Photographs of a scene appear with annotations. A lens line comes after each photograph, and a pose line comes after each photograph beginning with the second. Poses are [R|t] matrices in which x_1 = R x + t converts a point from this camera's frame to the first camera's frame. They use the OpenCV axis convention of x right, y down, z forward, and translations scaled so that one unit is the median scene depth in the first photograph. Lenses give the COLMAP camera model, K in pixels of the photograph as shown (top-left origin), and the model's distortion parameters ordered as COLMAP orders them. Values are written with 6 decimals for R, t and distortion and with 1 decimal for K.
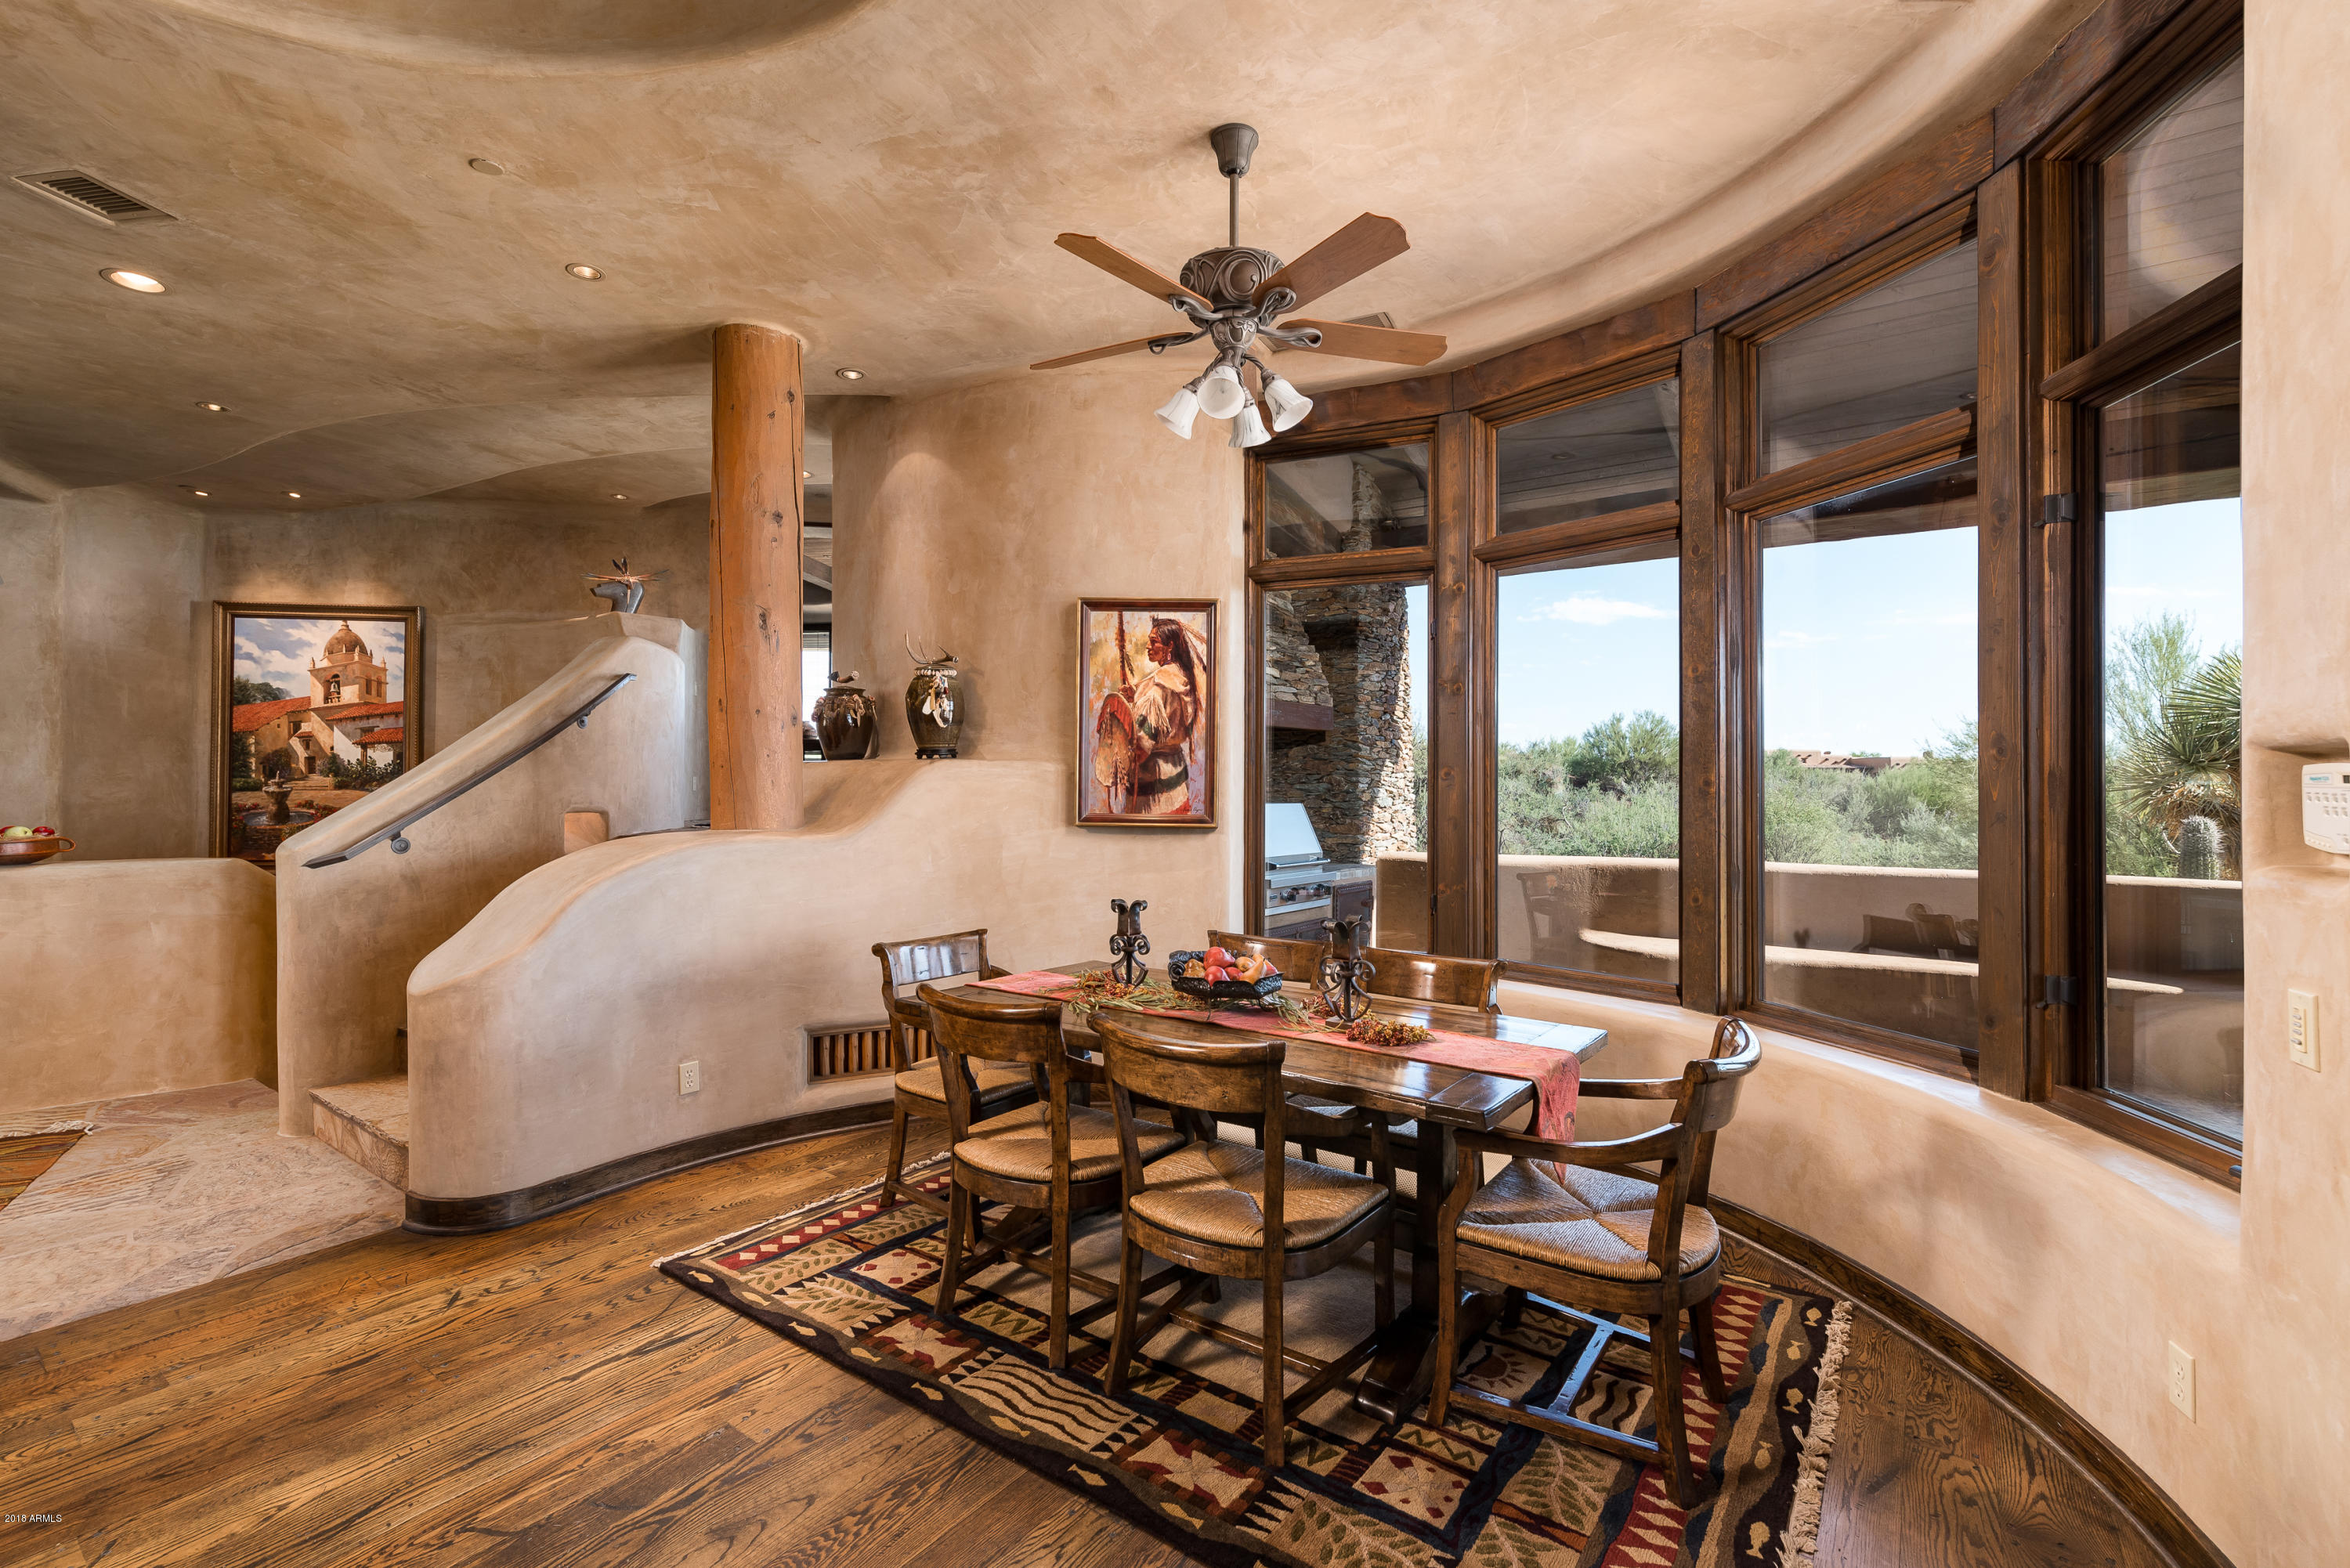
lens RADIAL K [[1023.2, 0, 1167.0], [0, 1023.2, 783.5], [0, 0, 1]] dist [0.000502, 0.000445]
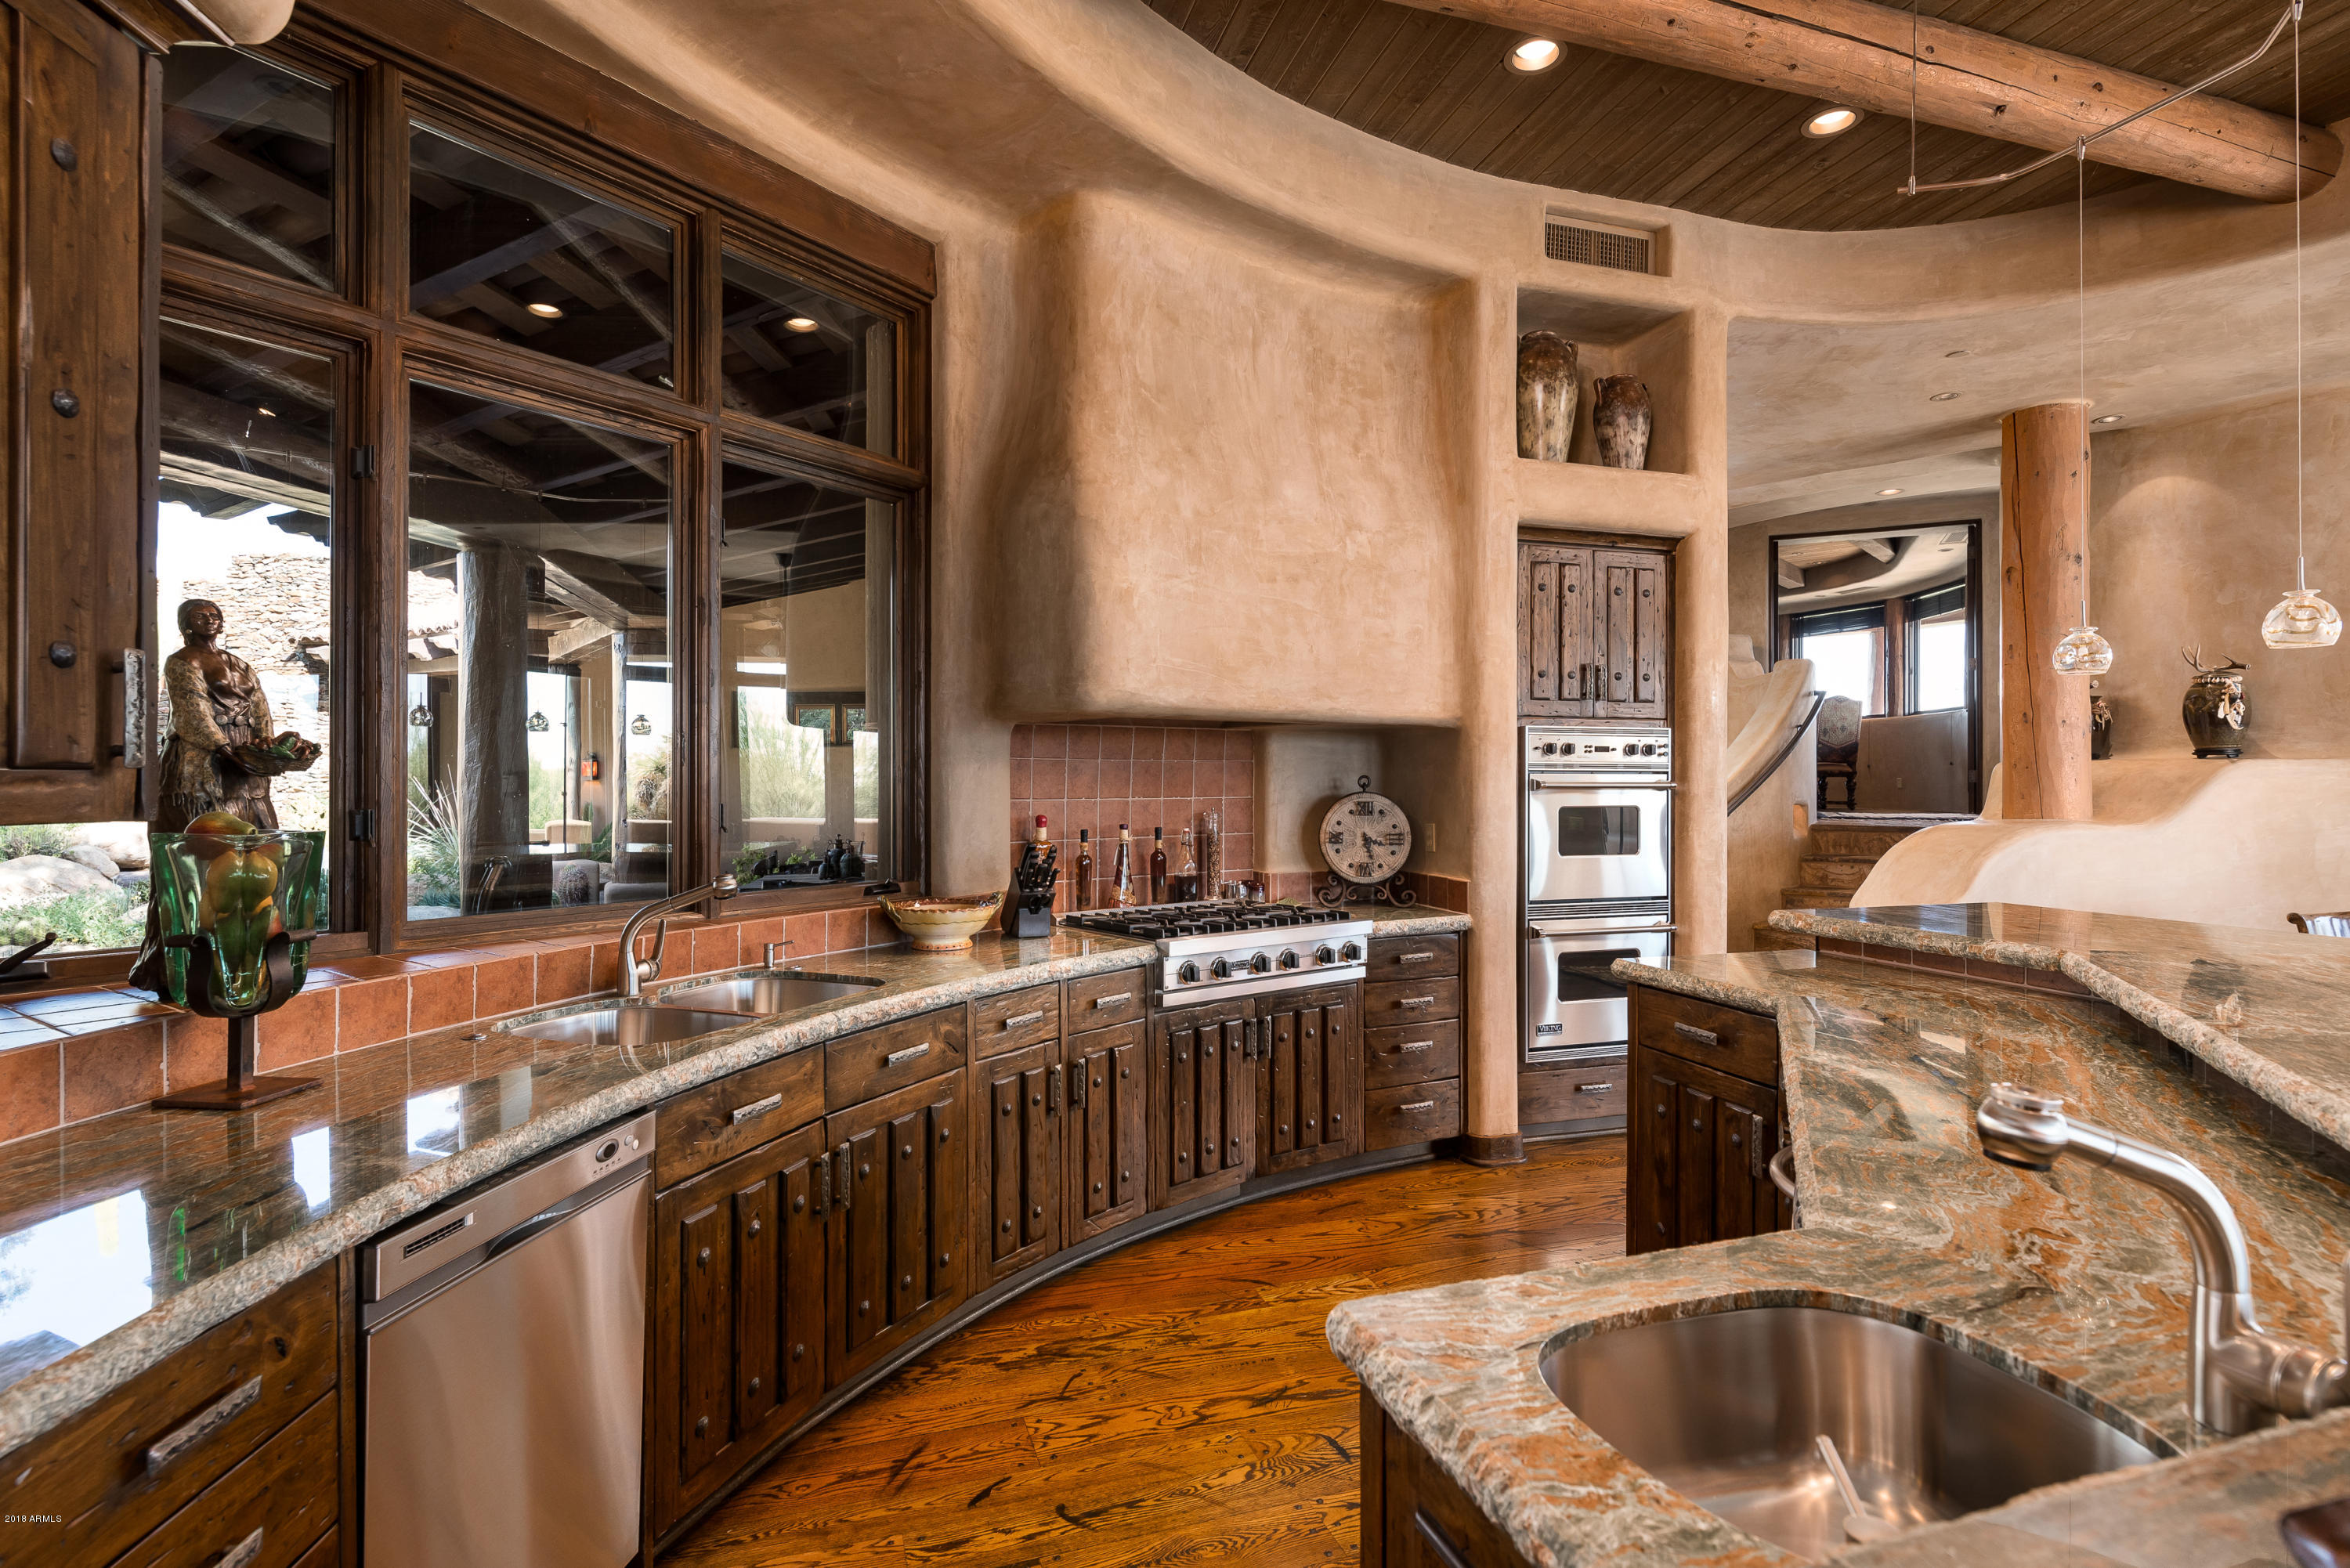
lens RADIAL K [[1156.2, 0, 1166.8], [0, 1156.2, 775.5], [0, 0, 1]] dist [0.001880, 0.000066]
pose [[0.816513, -0.004680, -0.577308, -0.438168], [0.002763, 0.999987, -0.004200, -0.003447], [0.577321, 0.001834, 0.816516, -0.673378]]
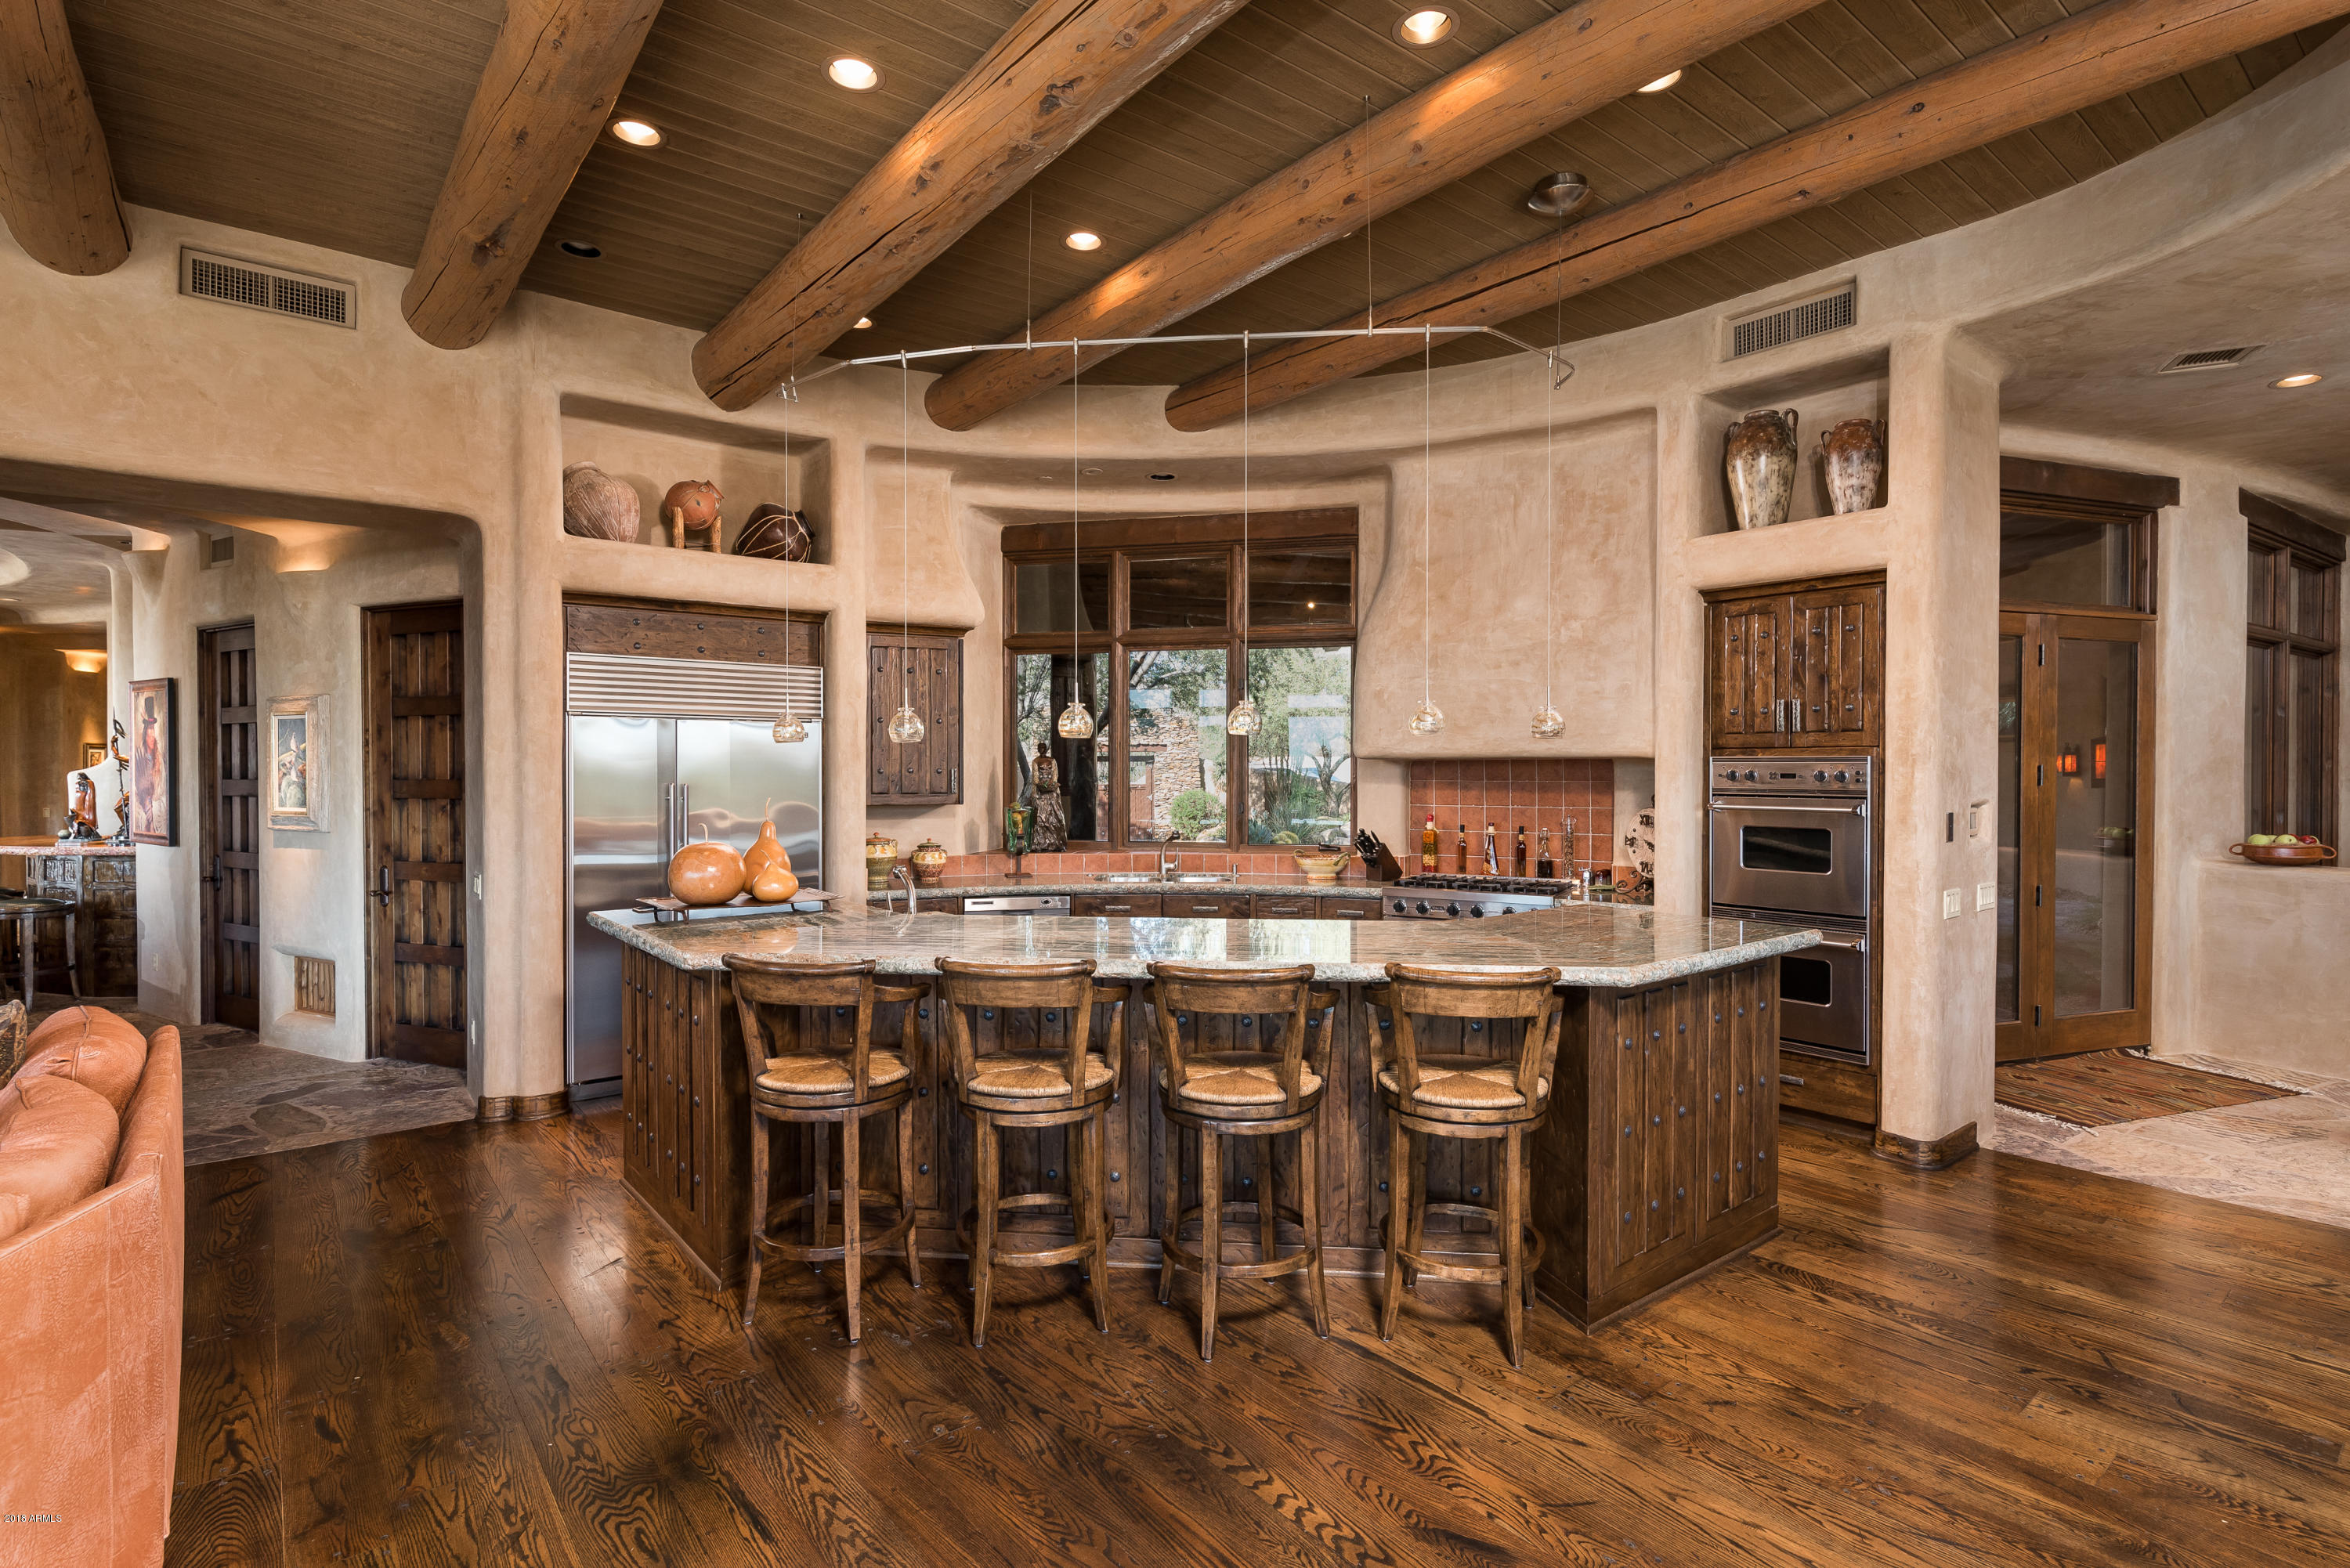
lens RADIAL K [[1136.9, 0, 1170.4], [0, 1136.9, 780.3], [0, 0, 1]] dist [0.000605, 0.000345]
pose [[-0.254465, 0.010281, -0.967027, 0.507669], [0.002756, 0.999947, 0.009906, -0.038028], [0.967078, -0.000145, -0.254480, 0.064775]]
